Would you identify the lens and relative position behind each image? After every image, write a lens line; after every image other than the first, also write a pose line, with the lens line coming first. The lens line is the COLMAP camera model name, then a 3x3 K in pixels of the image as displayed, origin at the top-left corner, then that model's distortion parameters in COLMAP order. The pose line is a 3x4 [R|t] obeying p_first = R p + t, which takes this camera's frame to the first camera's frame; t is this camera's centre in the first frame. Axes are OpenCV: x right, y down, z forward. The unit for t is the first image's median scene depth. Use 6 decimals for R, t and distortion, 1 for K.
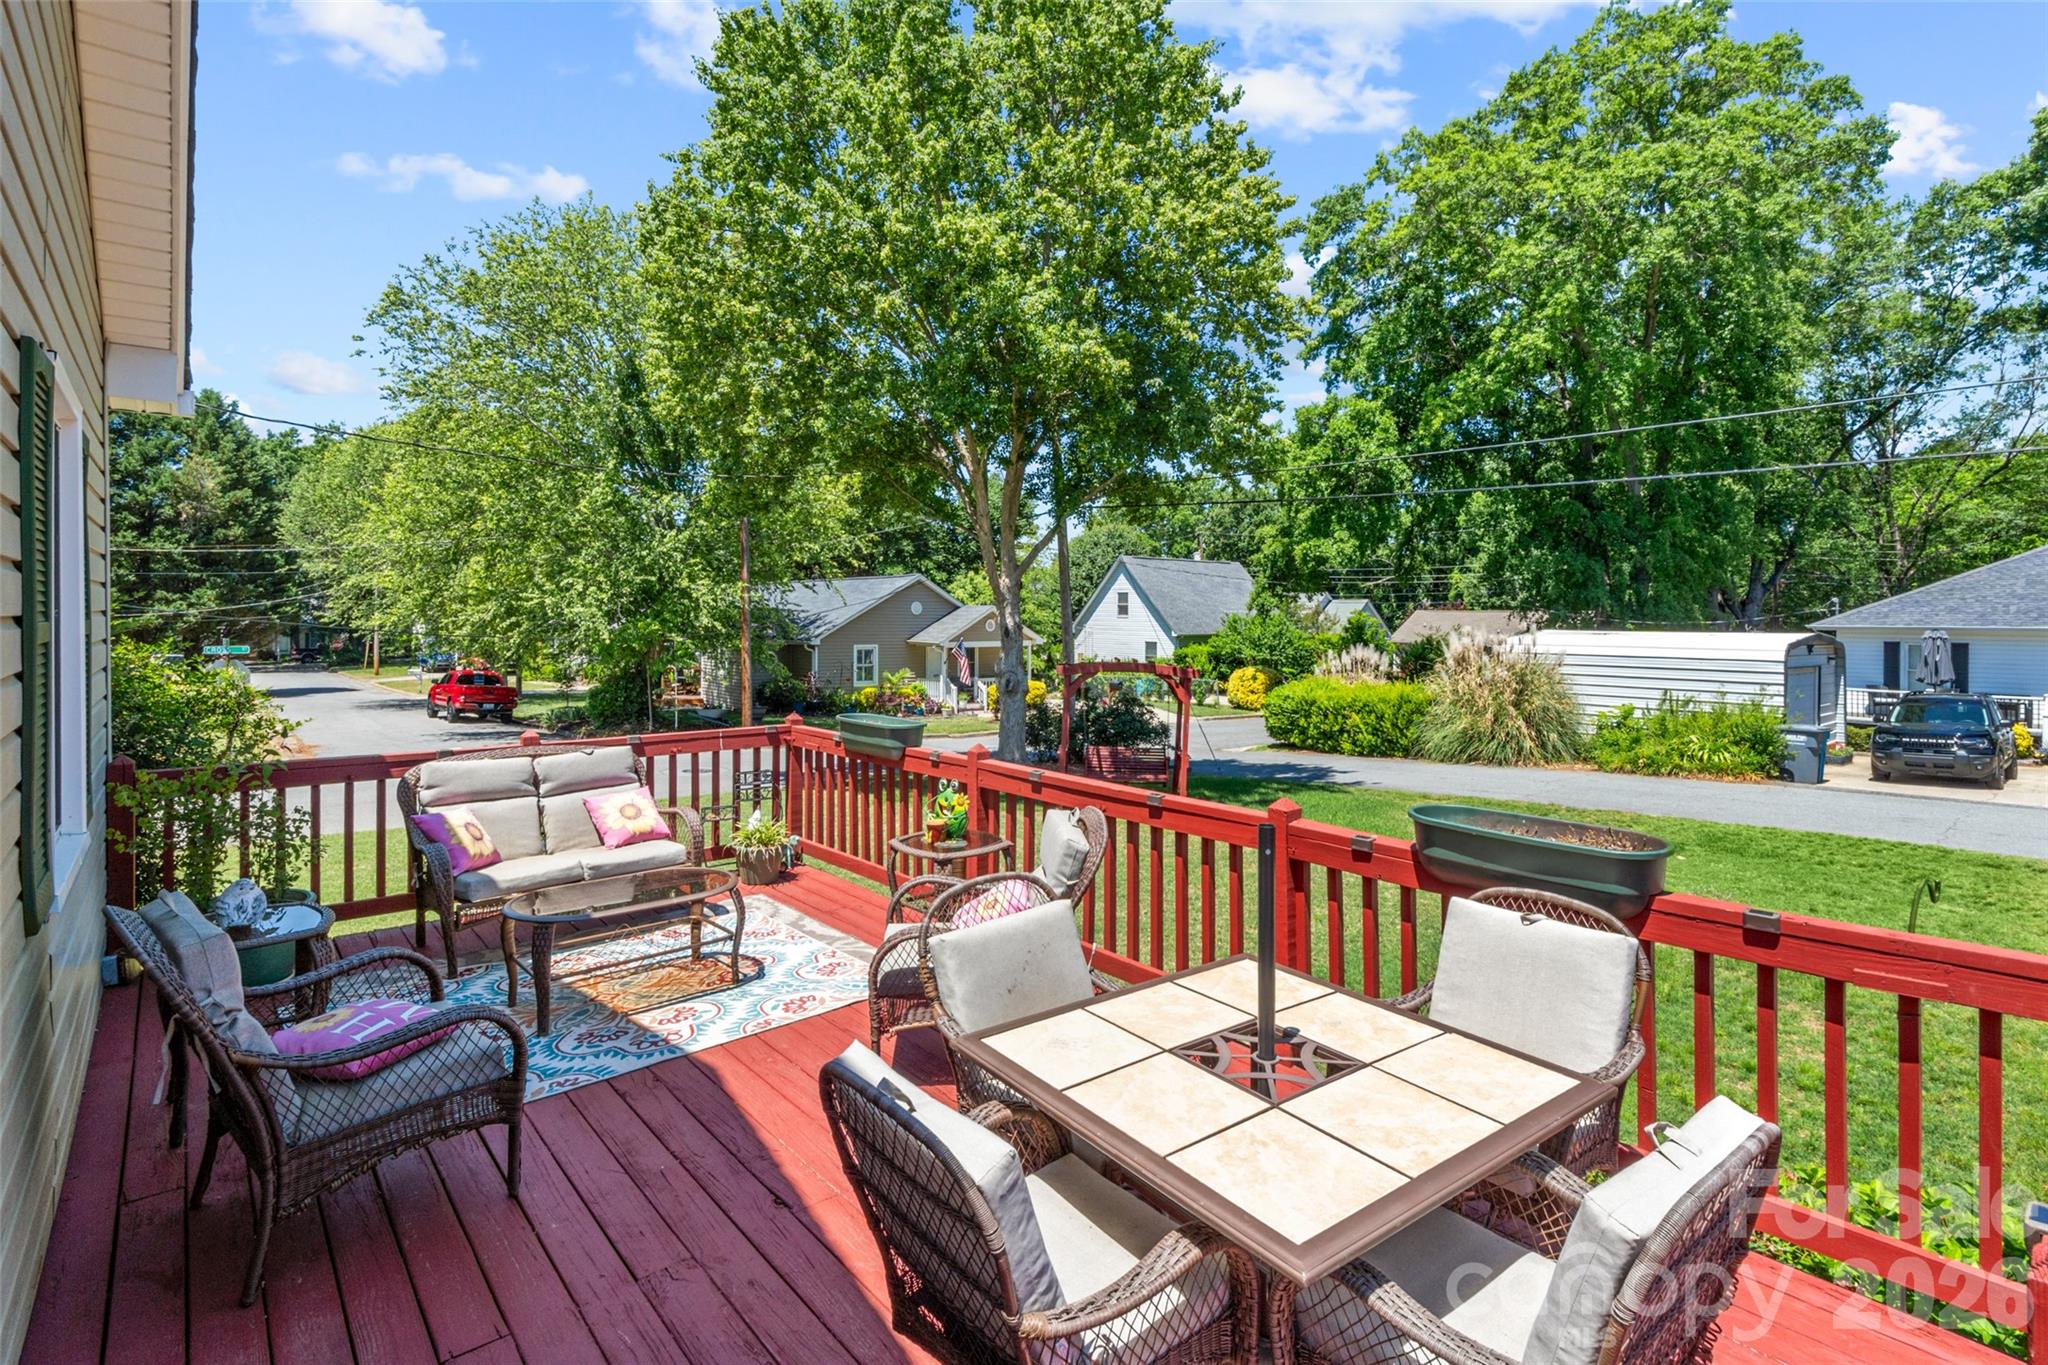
lens RADIAL K [[919.4, 0, 1020.8], [0, 919.4, 648.7], [0, 0, 1]] dist [0.010773, -0.009013]
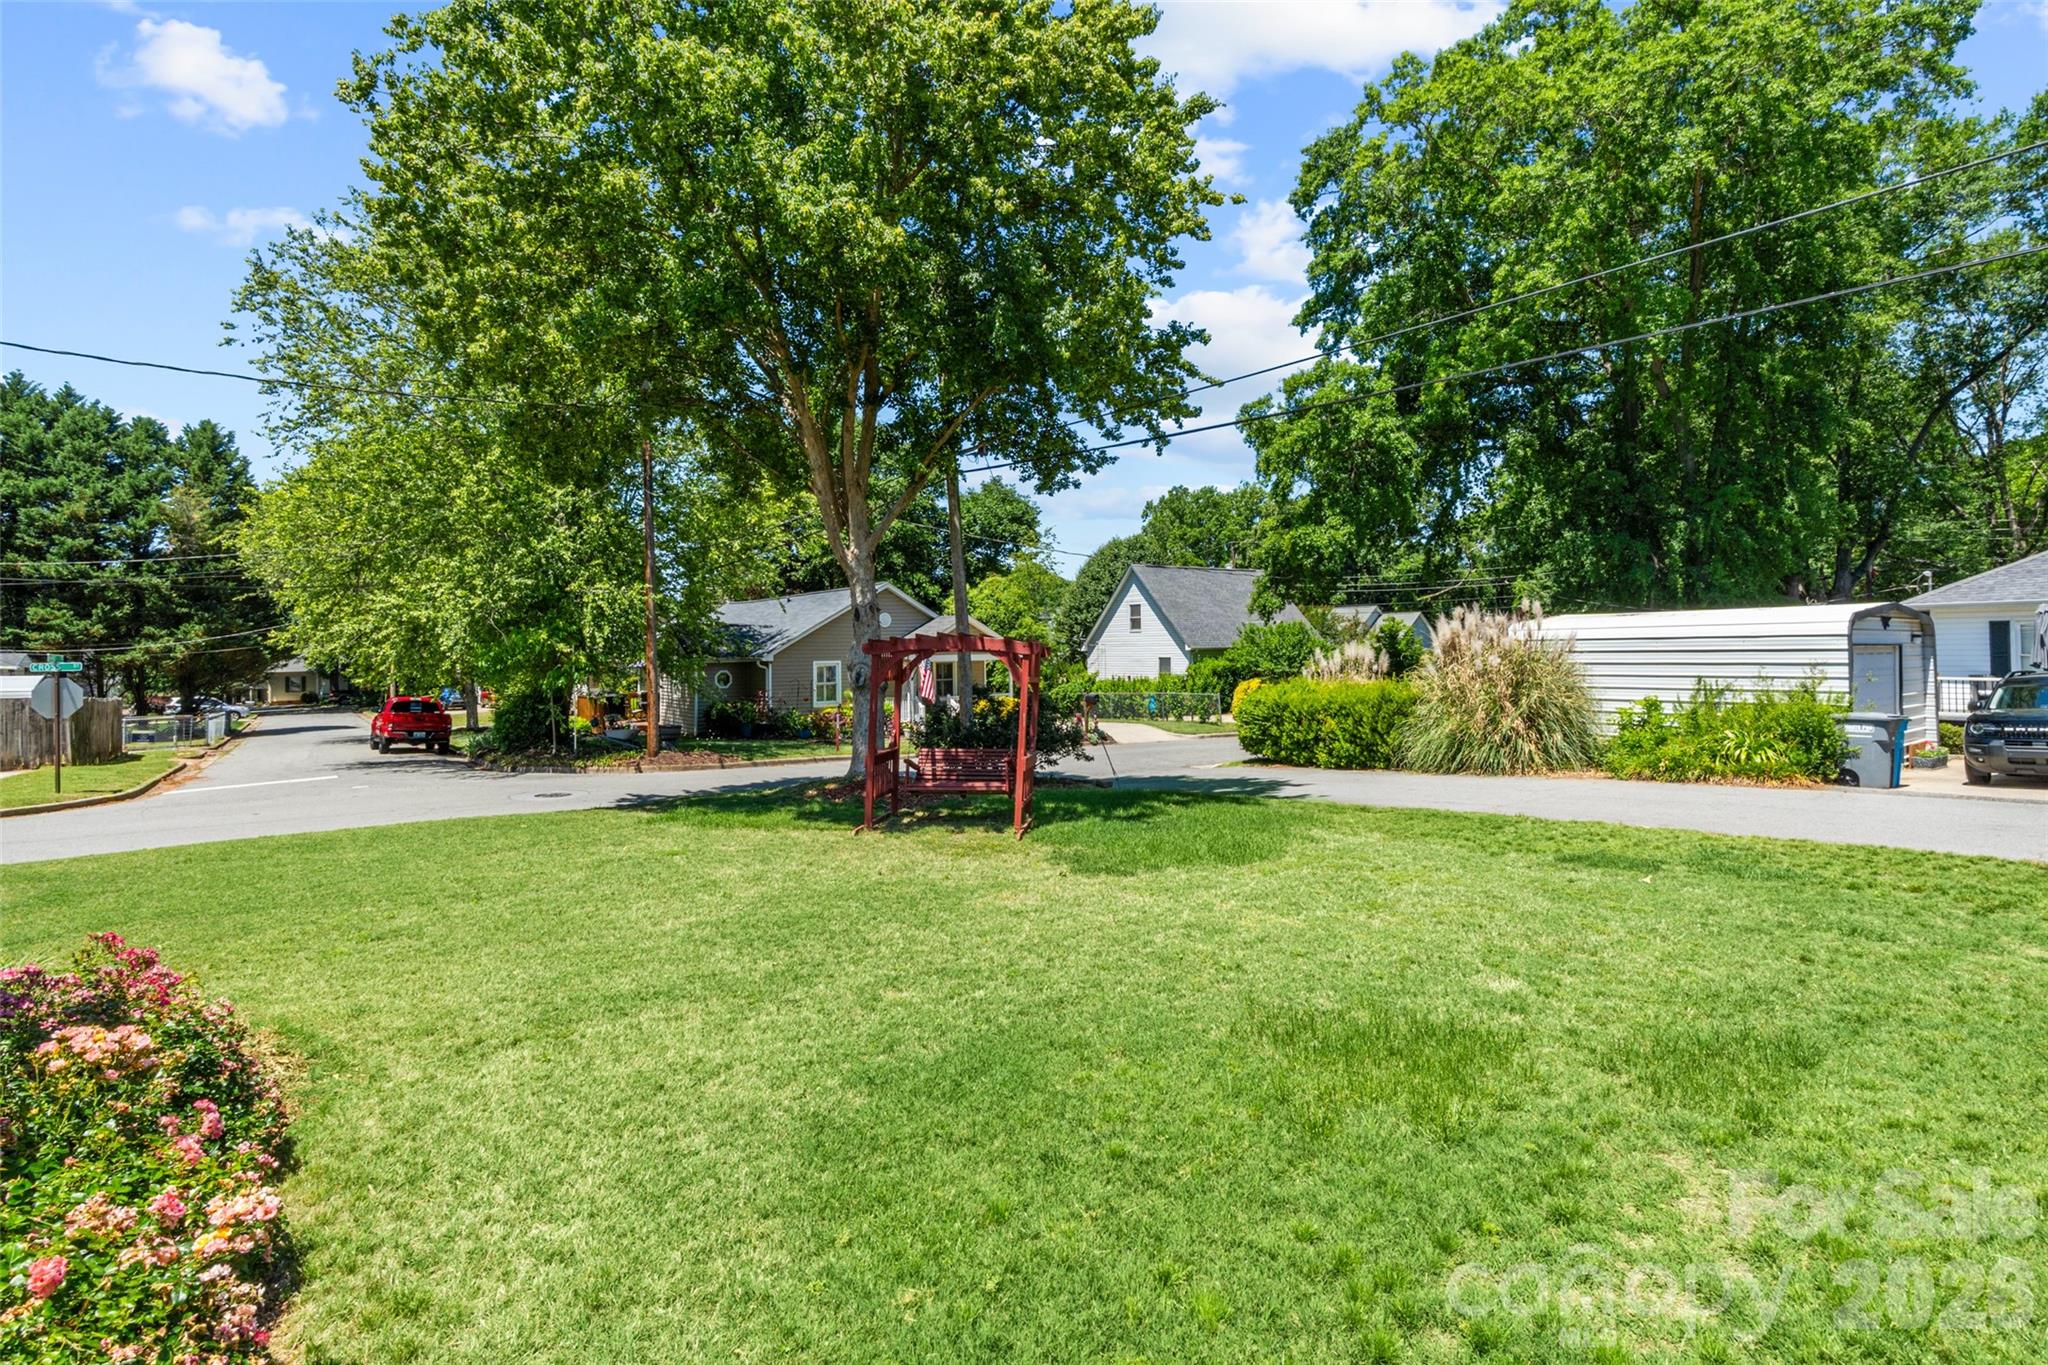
lens RADIAL K [[959.3, 0, 1035.4], [0, 959.3, 658.4], [0, 0, 1]] dist [-0.002944, 0.000085]
pose [[0.998790, -0.017813, -0.045845, 0.132487], [0.016735, 0.999577, -0.023801, 0.031688], [0.046249, 0.023005, 0.998665, 0.116626]]
